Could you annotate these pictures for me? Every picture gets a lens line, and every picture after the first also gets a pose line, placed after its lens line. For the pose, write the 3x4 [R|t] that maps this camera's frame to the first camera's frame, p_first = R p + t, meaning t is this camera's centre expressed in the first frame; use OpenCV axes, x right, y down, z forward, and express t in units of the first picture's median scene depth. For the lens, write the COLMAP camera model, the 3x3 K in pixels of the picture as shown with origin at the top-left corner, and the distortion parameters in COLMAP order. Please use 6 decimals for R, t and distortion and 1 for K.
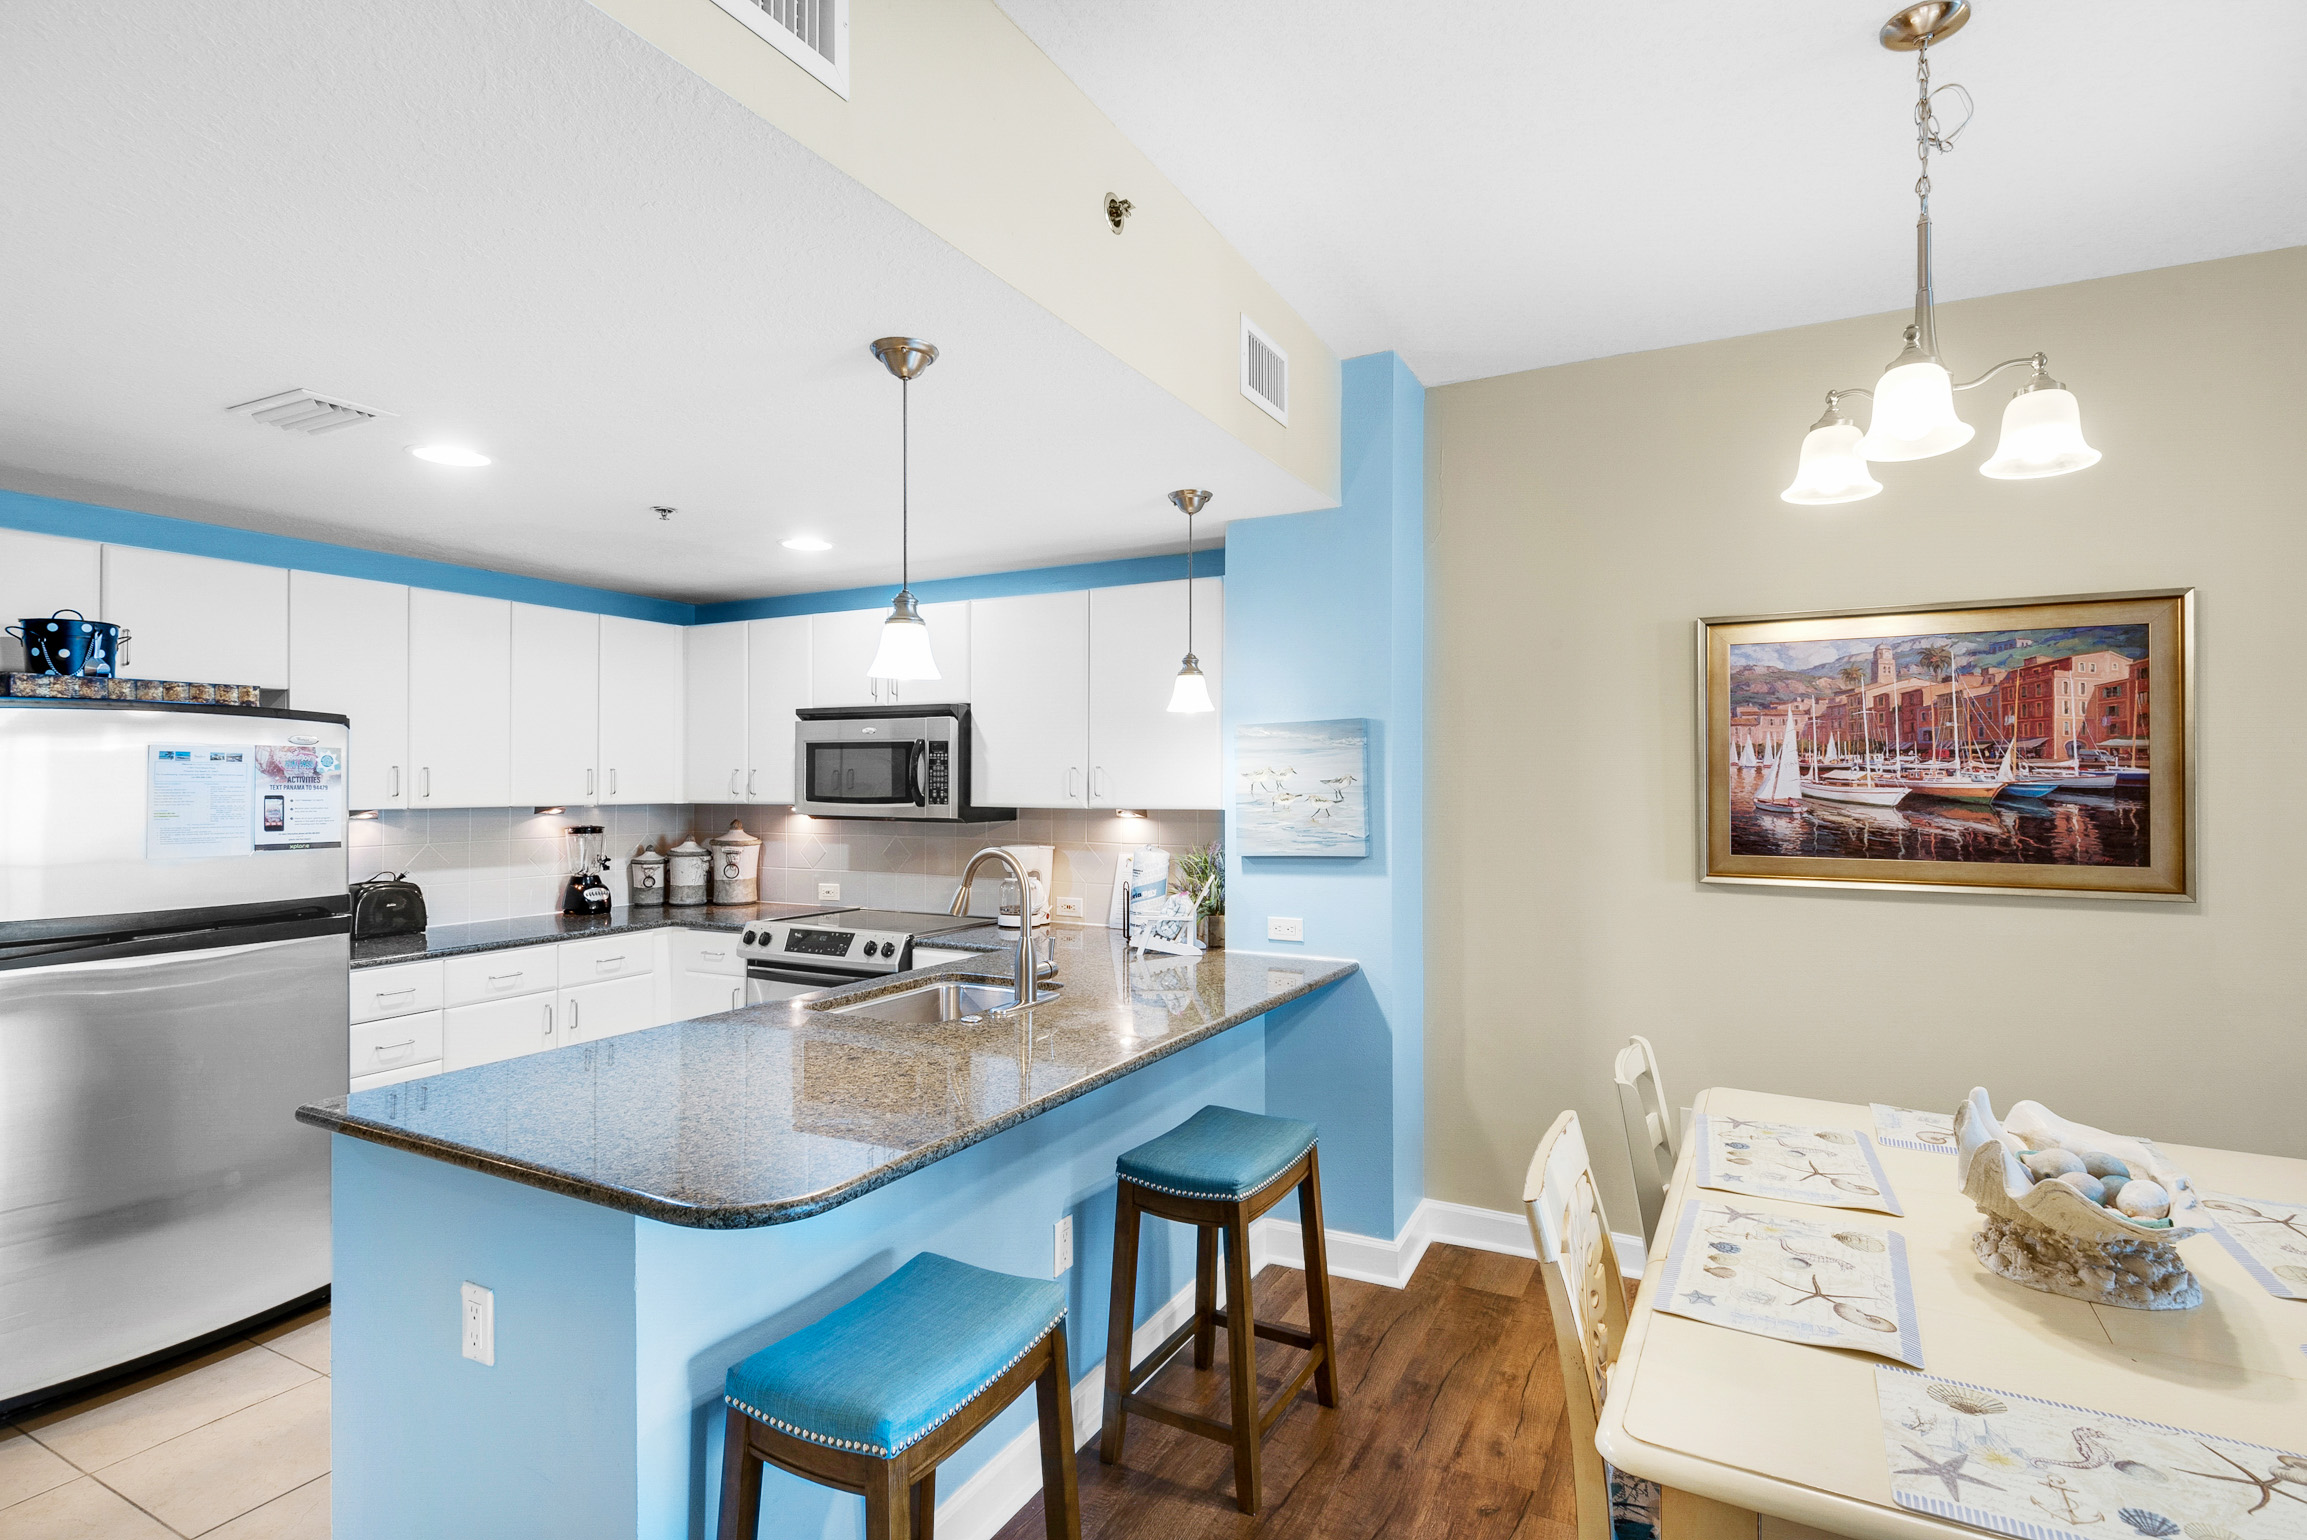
lens RADIAL K [[1050.0, 0, 1153.5], [0, 1050.0, 770.0], [0, 0, 1]] dist [0.010442, -0.014855]
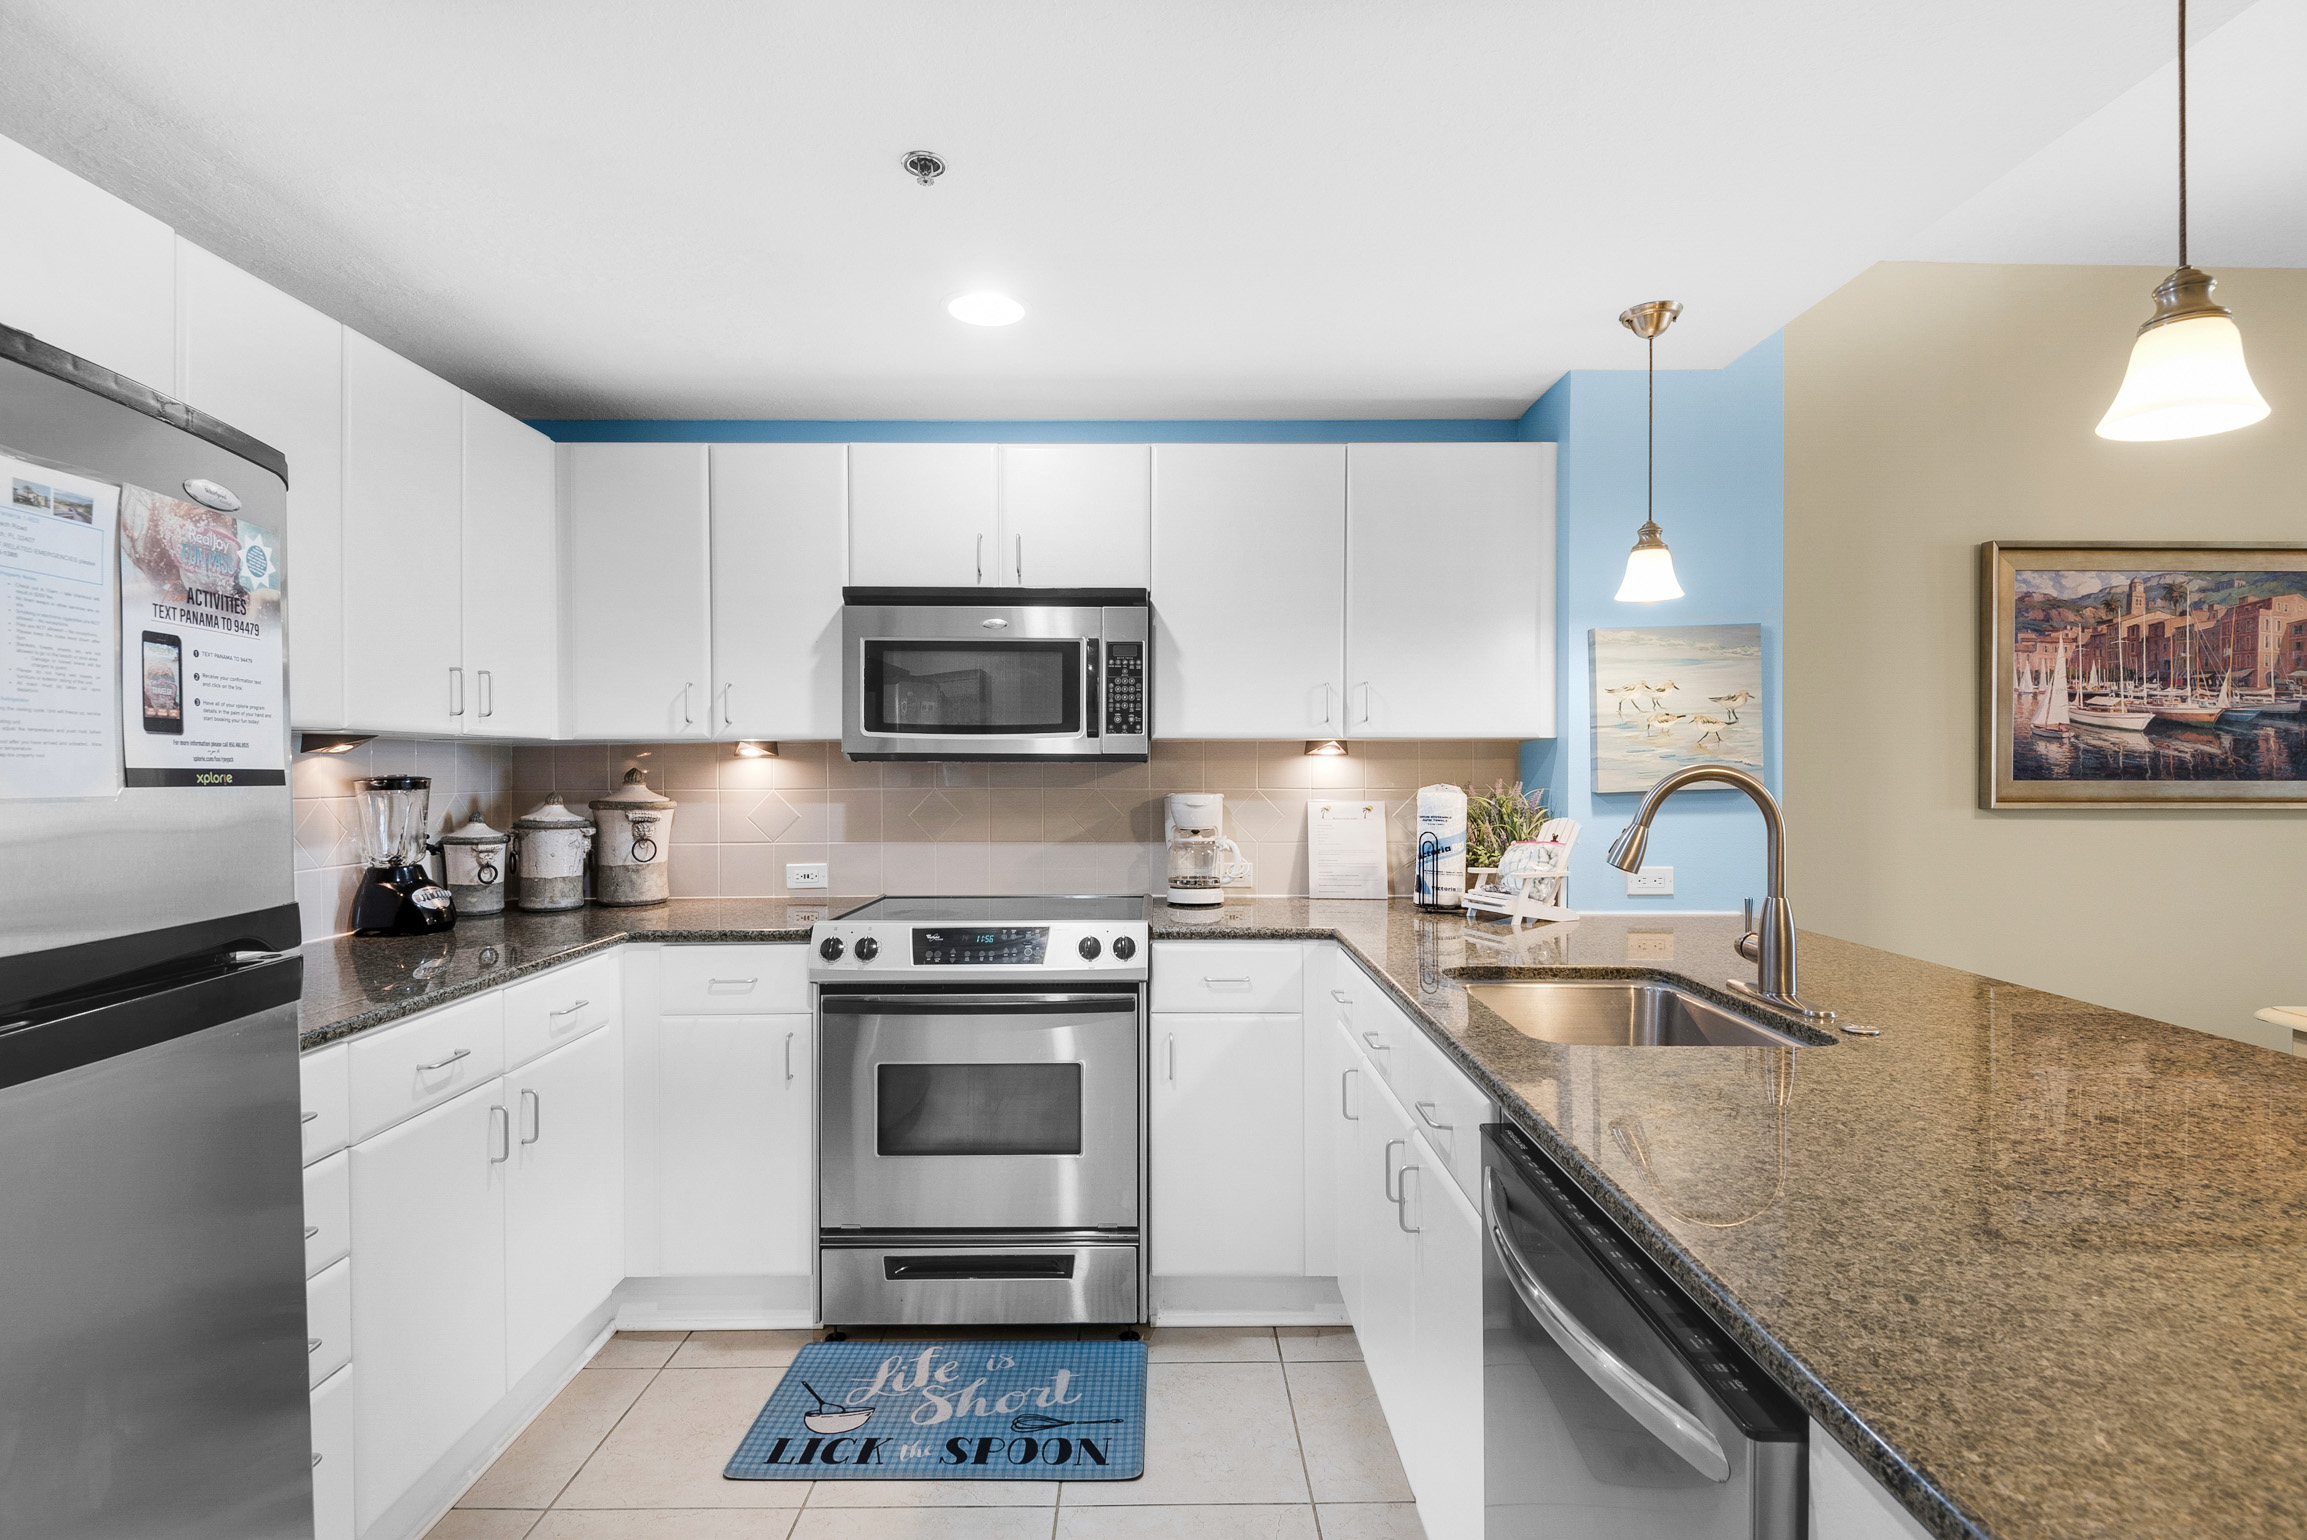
lens RADIAL K [[1050.0, 0, 1153.5], [0, 1050.0, 770.0], [0, 0, 1]] dist [0.010442, -0.014855]
pose [[0.891234, -0.003888, 0.453526, -0.653891], [-0.003910, 0.999860, 0.016255, 0.059473], [-0.453526, -0.016260, 0.891095, 0.494018]]
